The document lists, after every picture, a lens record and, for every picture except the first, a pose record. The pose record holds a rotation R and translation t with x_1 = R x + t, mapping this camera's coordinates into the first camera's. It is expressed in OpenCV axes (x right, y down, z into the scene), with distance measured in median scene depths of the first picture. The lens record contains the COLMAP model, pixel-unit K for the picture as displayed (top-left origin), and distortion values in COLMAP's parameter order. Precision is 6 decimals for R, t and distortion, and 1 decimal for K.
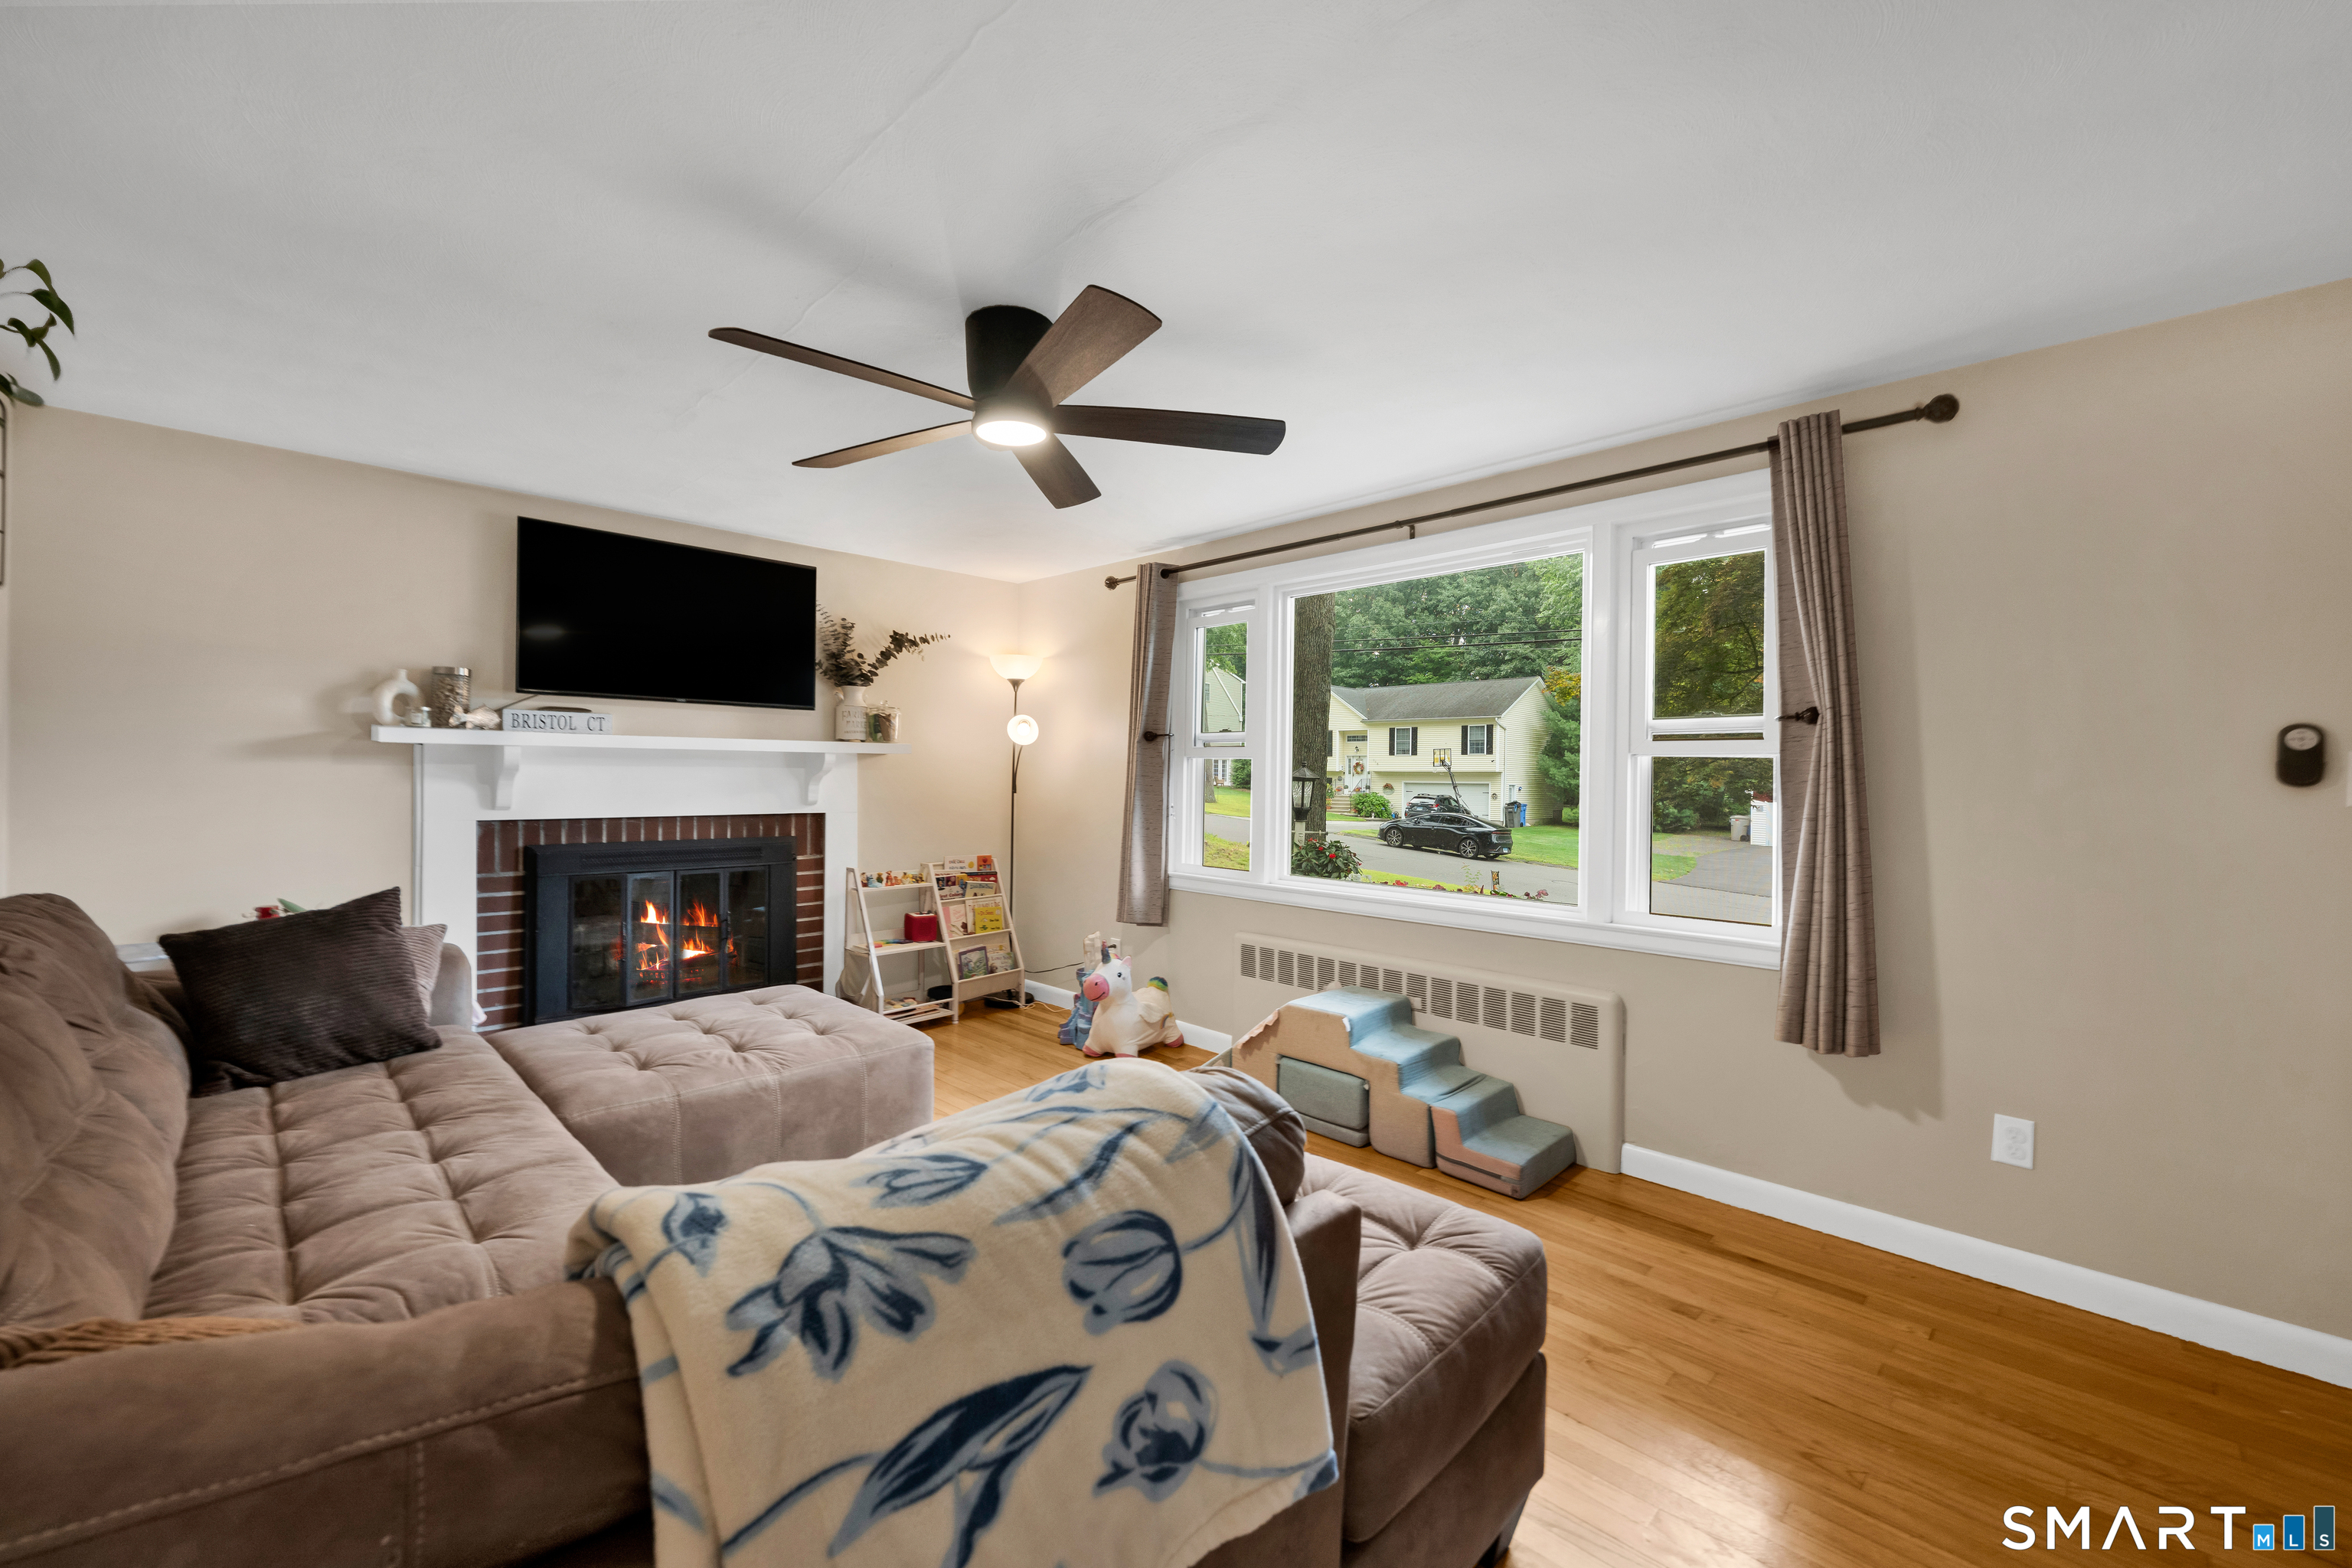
lens RADIAL K [[936.2, 0, 1189.3], [0, 936.2, 779.0], [0, 0, 1]] dist [0.004416, 0.000127]
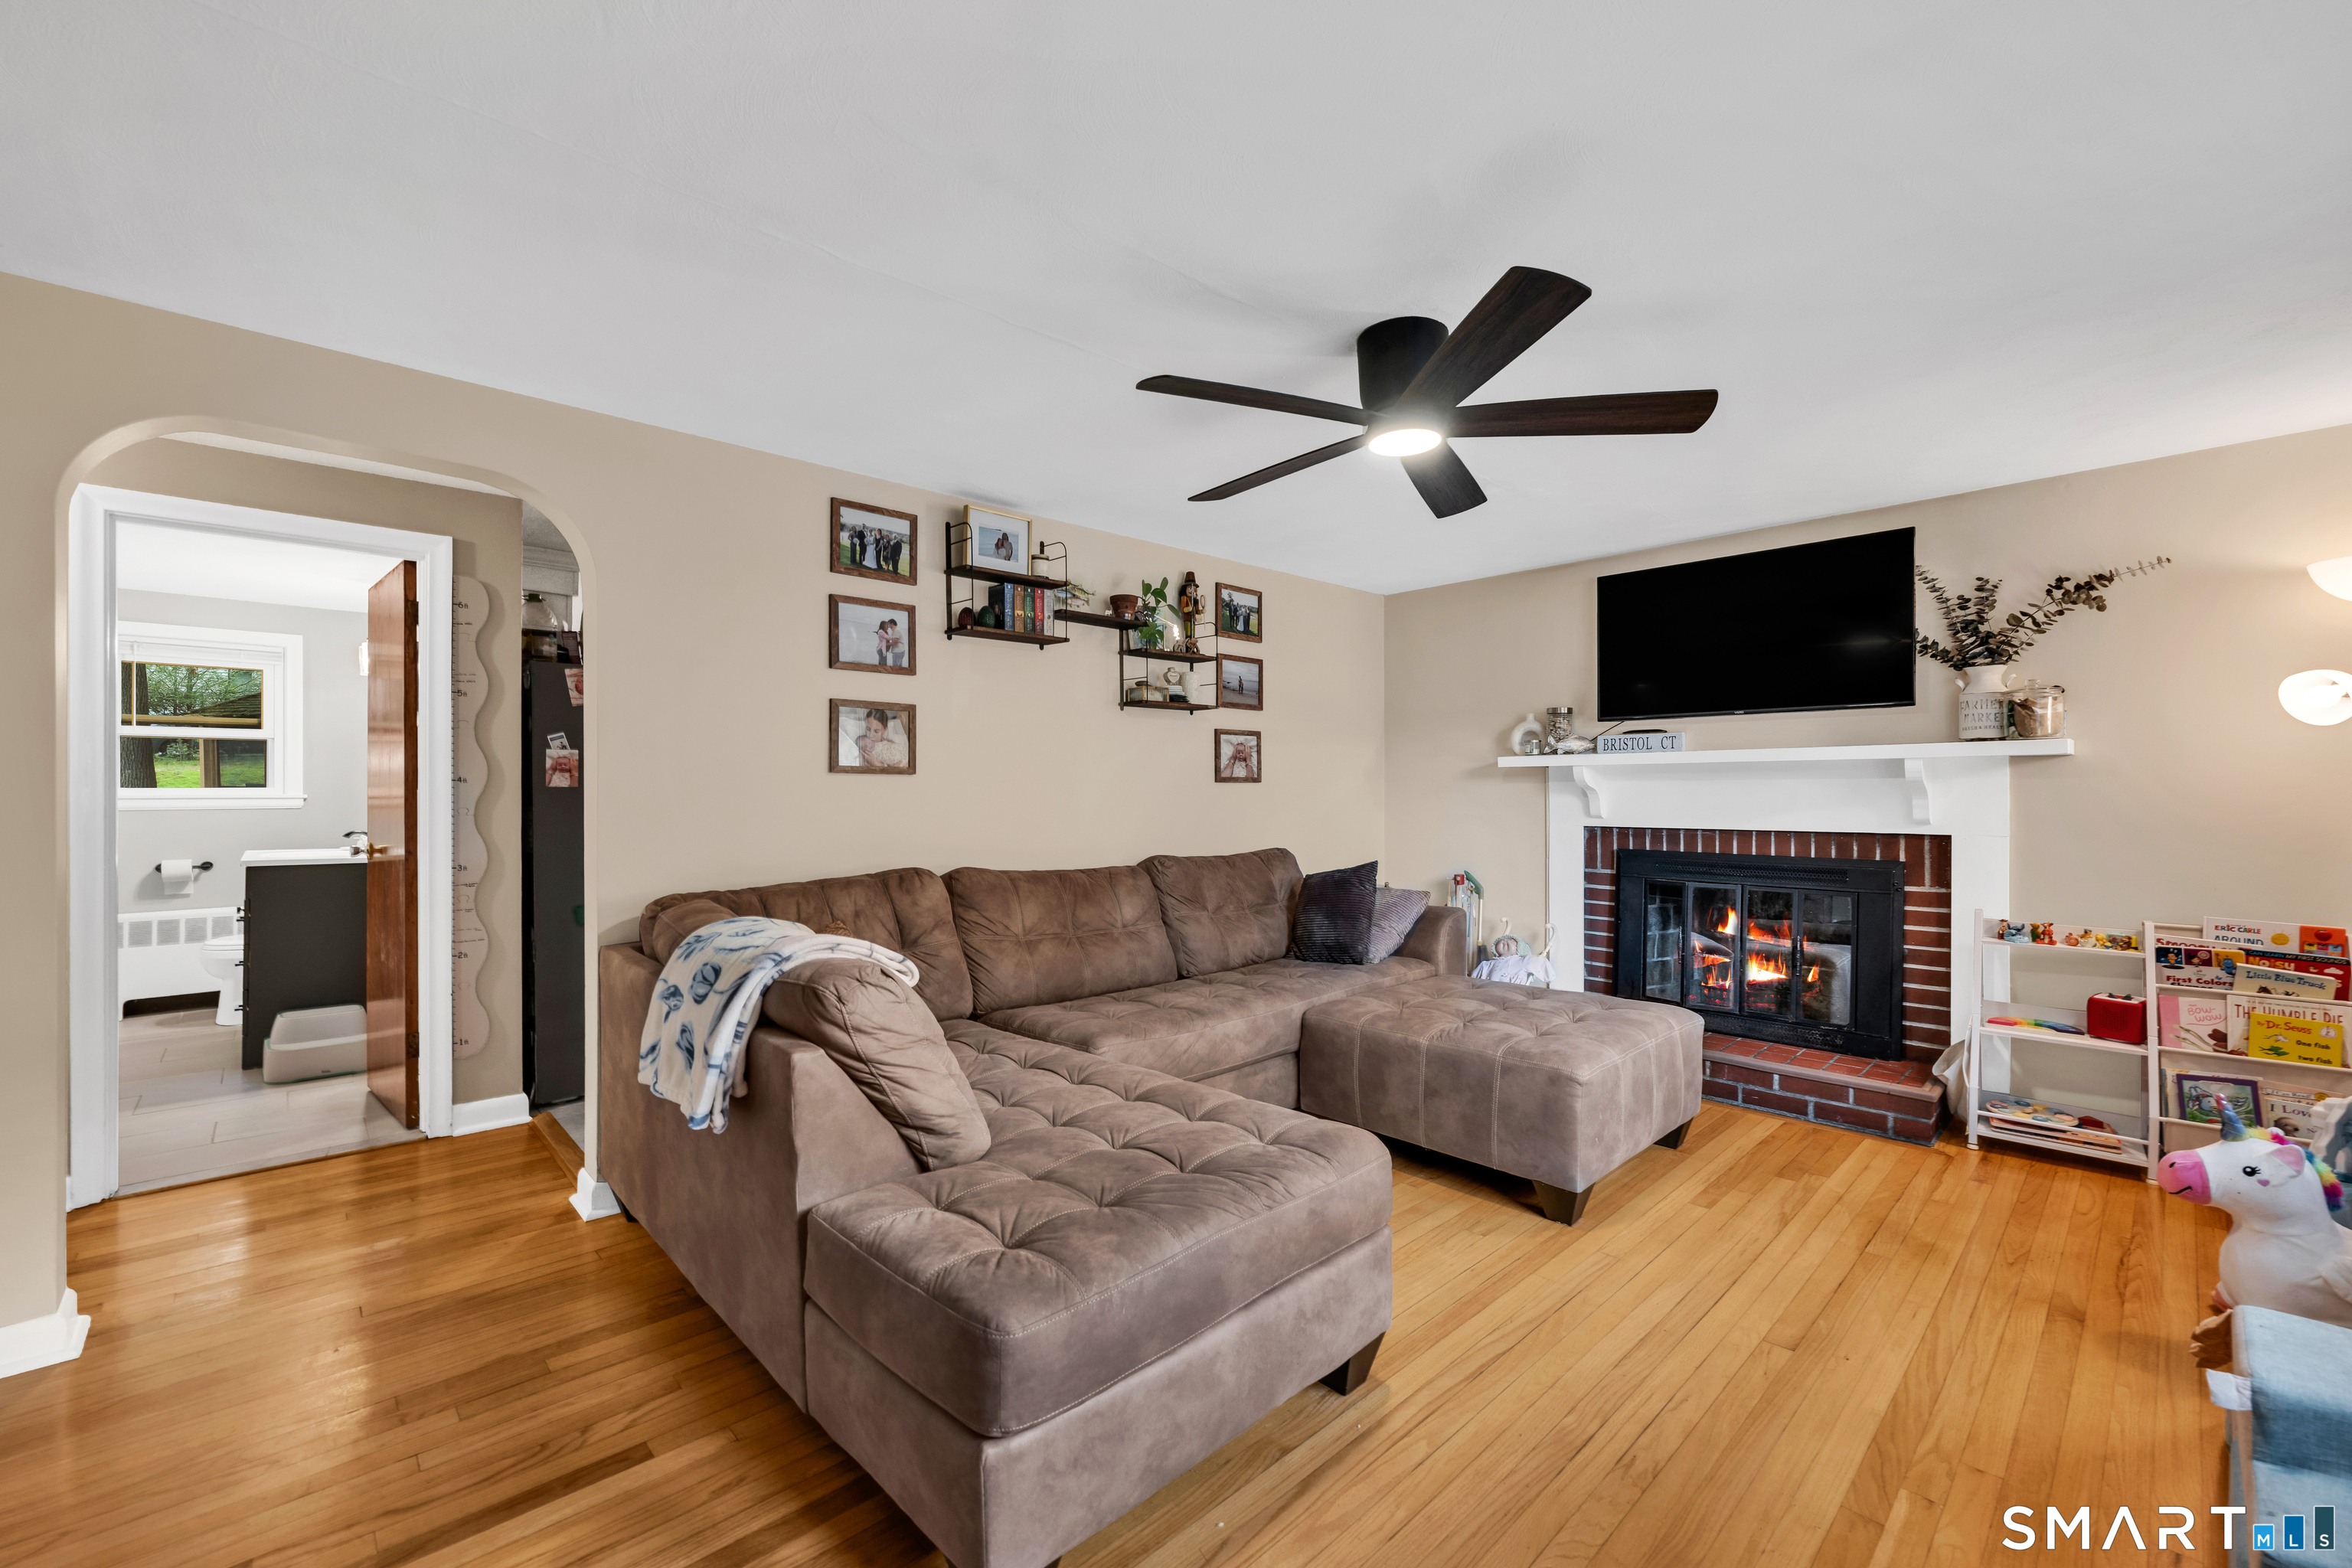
lens RADIAL K [[941.6, 0, 1187.9], [0, 941.6, 790.8], [0, 0, 1]] dist [-0.001903, 0.000001]
pose [[-0.032037, -0.007411, -0.999459, 0.418958], [0.000645, 0.999972, -0.007435, 0.005545], [0.999486, -0.000883, -0.032031, 0.406776]]
